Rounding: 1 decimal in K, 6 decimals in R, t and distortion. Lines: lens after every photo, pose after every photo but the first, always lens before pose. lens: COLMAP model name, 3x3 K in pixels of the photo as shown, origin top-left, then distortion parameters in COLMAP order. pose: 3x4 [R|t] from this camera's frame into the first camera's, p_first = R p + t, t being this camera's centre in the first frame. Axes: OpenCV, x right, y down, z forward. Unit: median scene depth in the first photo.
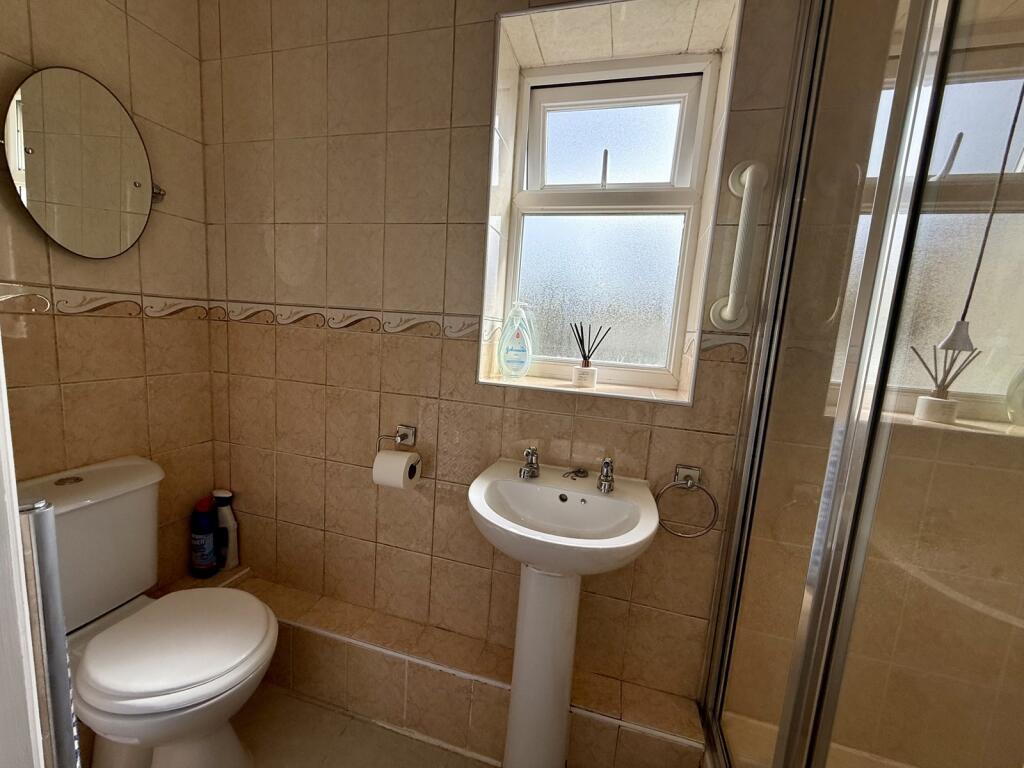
lens RADIAL K [[406.7, 0, 511.5], [0, 406.7, 384.0], [0, 0, 1]] dist [-0.001590, 0.000361]
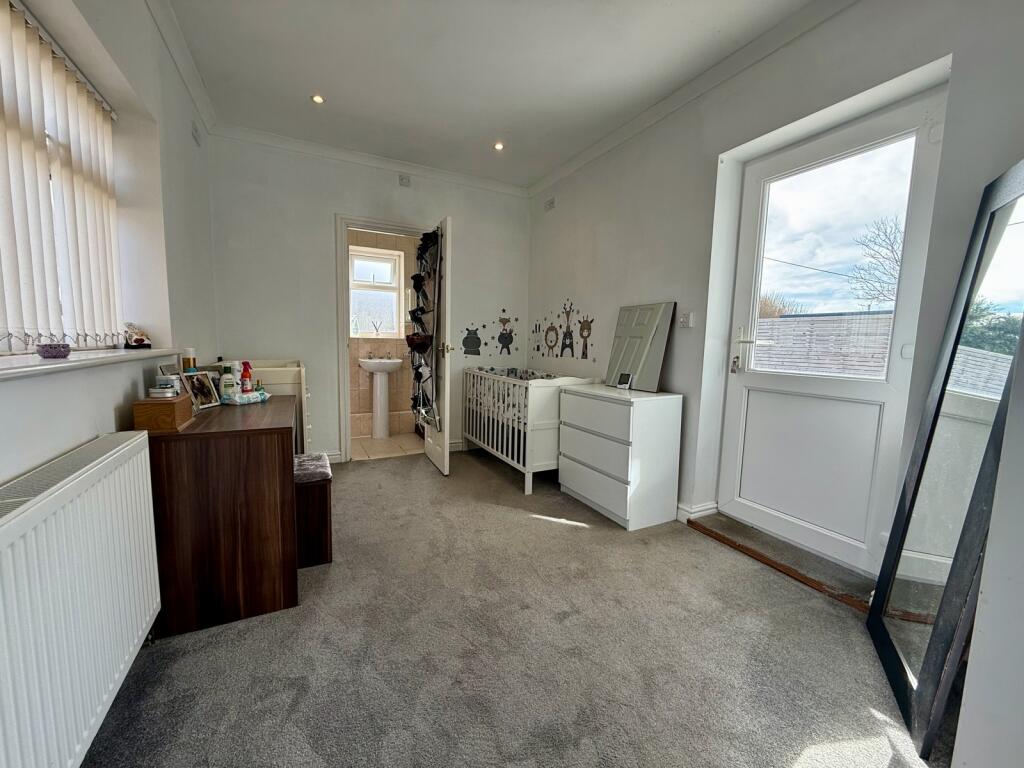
lens RADIAL K [[406.7, 0, 508.0], [0, 406.7, 385.8], [0, 0, 1]] dist [-0.001590, 0.000361]
pose [[0.741940, -0.111407, 0.661146, -1.476281], [0.107125, 0.993128, 0.047131, 0.417198], [-0.661853, 0.035857, 0.748775, -2.598574]]
